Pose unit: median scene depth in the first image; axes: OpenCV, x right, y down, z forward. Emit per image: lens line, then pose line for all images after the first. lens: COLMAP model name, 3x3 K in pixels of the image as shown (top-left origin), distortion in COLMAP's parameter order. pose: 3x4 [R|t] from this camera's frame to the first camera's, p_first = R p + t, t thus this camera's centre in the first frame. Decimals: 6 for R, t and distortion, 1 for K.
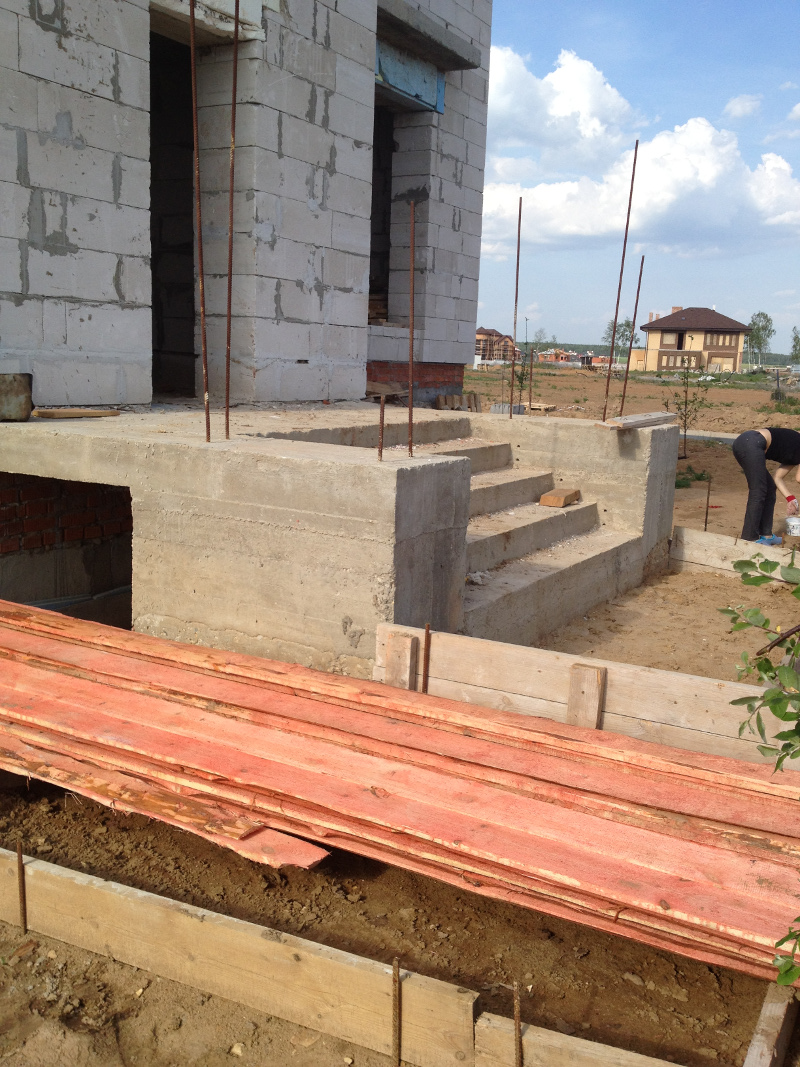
lens RADIAL K [[1037.2, 0, 400.0], [0, 1037.2, 533.5], [0, 0, 1]] dist [0.114223, -0.264352]
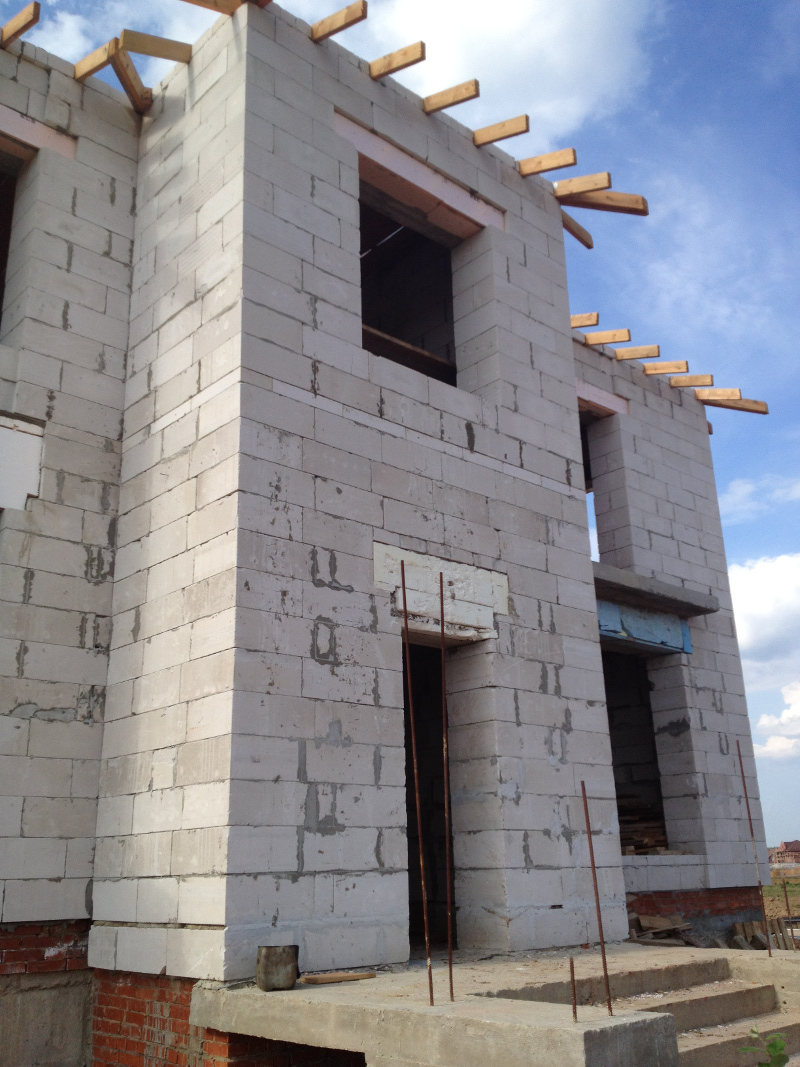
lens RADIAL K [[1002.1, 0, 393.8], [0, 1002.1, 535.8], [0, 0, 1]] dist [0.127806, -0.249014]
pose [[0.950369, -0.157345, -0.268406, 0.095718], [0.011405, 0.879731, -0.475335, -0.008005], [0.310917, 0.448682, 0.837863, -0.099400]]
